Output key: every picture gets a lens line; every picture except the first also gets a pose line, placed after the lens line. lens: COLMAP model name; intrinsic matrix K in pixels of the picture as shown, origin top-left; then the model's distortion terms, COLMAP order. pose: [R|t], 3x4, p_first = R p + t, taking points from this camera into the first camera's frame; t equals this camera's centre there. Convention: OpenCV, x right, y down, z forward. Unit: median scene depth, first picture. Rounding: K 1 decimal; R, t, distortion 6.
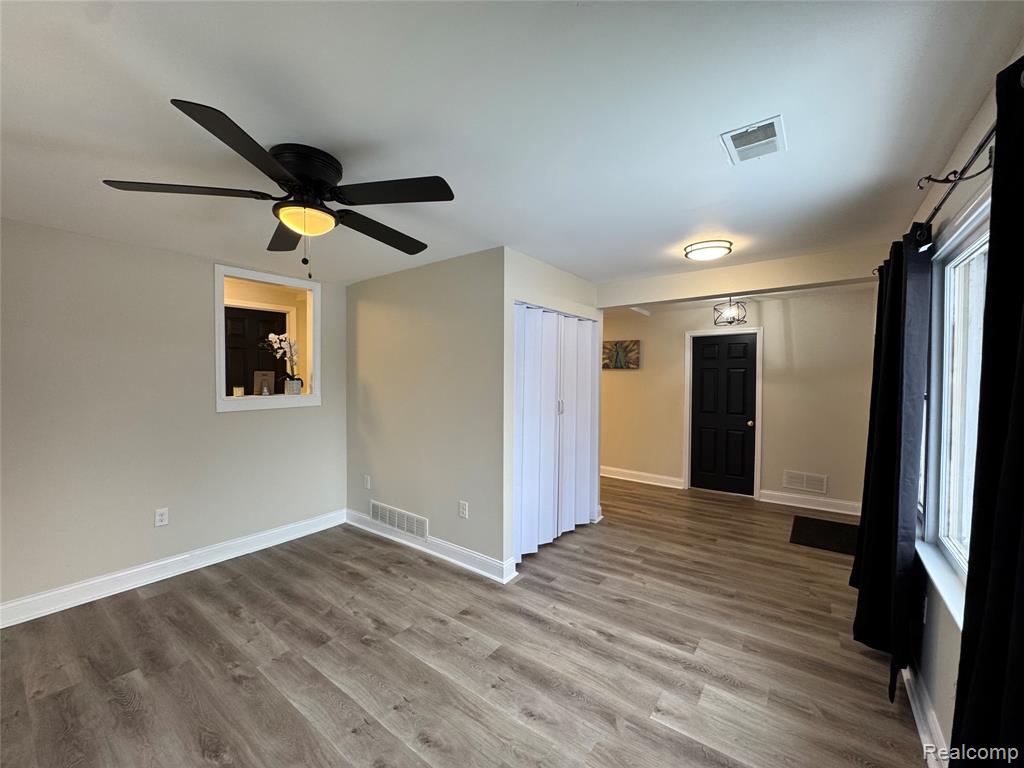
lens RADIAL K [[407.5, 0, 512.0], [0, 407.5, 384.0], [0, 0, 1]] dist [-0.004996, 0.000287]
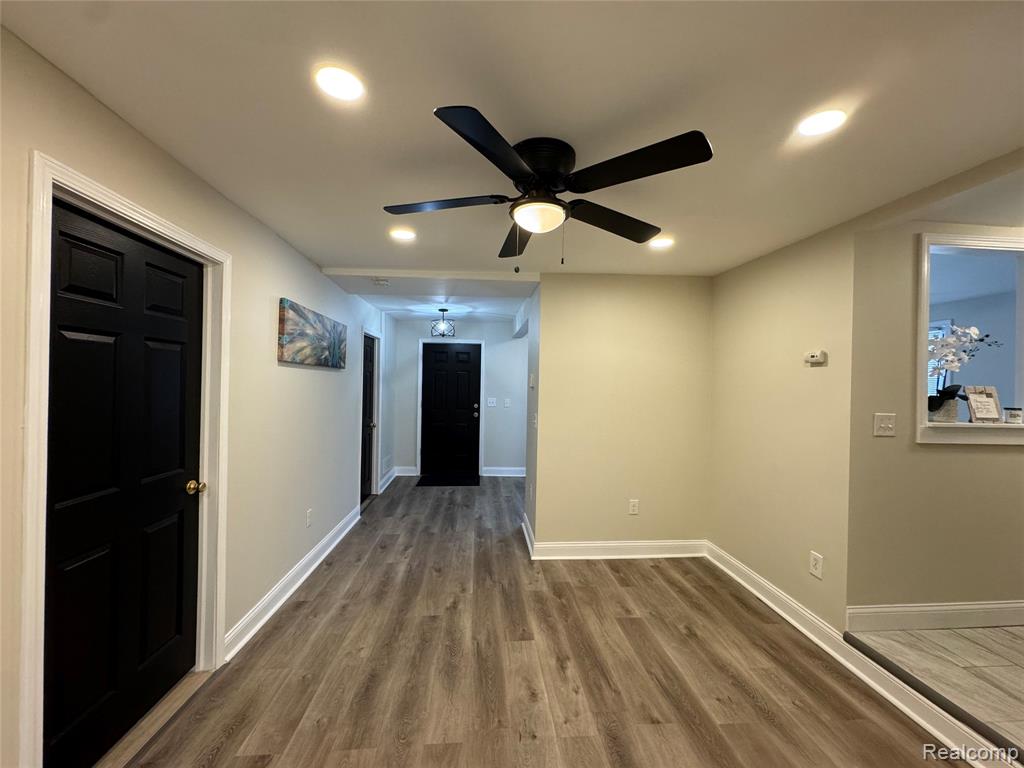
lens RADIAL K [[407.5, 0, 512.0], [0, 407.5, 384.0], [0, 0, 1]] dist [-0.004996, 0.000287]
pose [[-0.659373, -0.020196, 0.751544, -0.774619], [-0.002247, 0.999688, 0.024893, -0.063101], [-0.751812, 0.014725, -0.659213, 2.575248]]
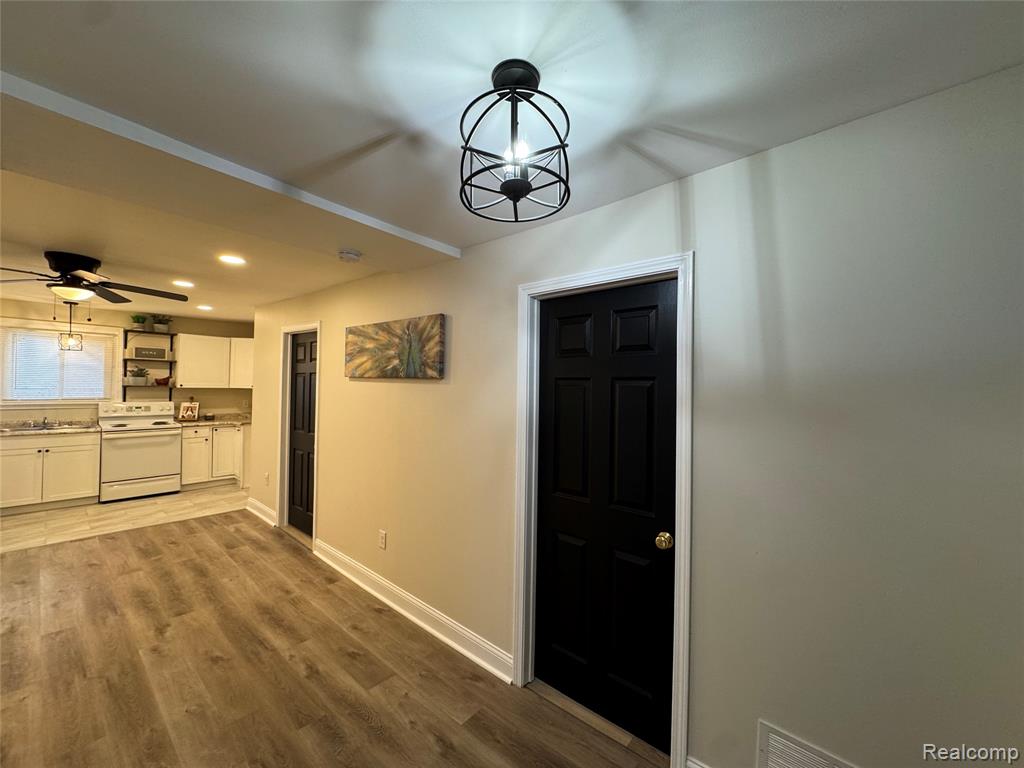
lens RADIAL K [[407.5, 0, 512.0], [0, 407.5, 384.0], [0, 0, 1]] dist [-0.004996, 0.000287]
pose [[0.997560, 0.014284, -0.068331, 0.873863], [-0.016833, 0.999178, -0.036882, -0.034940], [0.067748, 0.037943, 0.996981, 1.176886]]
